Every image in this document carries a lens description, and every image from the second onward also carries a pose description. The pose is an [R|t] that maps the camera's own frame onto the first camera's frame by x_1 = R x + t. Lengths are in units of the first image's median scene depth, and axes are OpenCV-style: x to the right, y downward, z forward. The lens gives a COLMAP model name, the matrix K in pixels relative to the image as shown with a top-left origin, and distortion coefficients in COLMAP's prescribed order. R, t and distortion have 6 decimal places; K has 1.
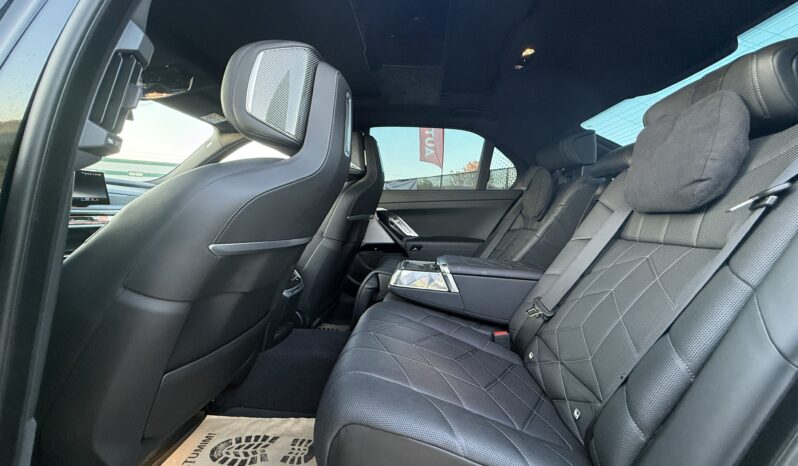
lens RADIAL K [[313.3, 0, 395.9], [0, 313.3, 233.5], [0, 0, 1]] dist [0.000166, -0.000557]
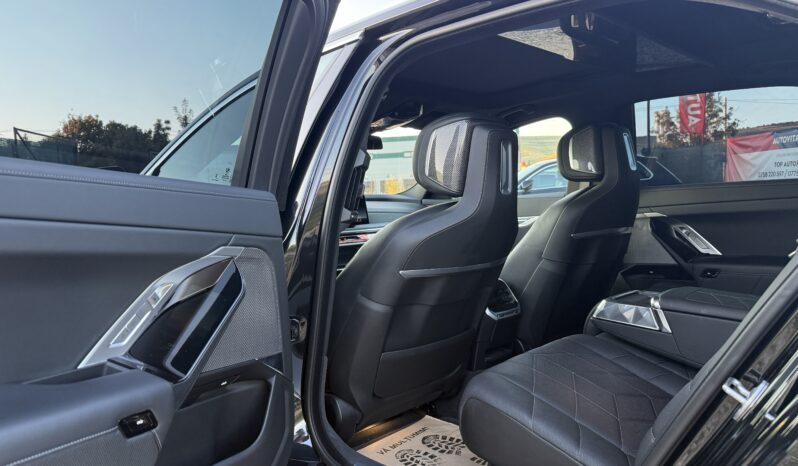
lens RADIAL K [[563.9, 0, 399.0], [0, 563.9, 233.0], [0, 0, 1]] dist [0.080170, -0.178794]
pose [[0.752126, -0.006433, -0.658987, 0.630910], [0.008137, 0.999967, -0.000474, -0.075396], [0.658969, -0.005006, 0.752154, -0.564148]]
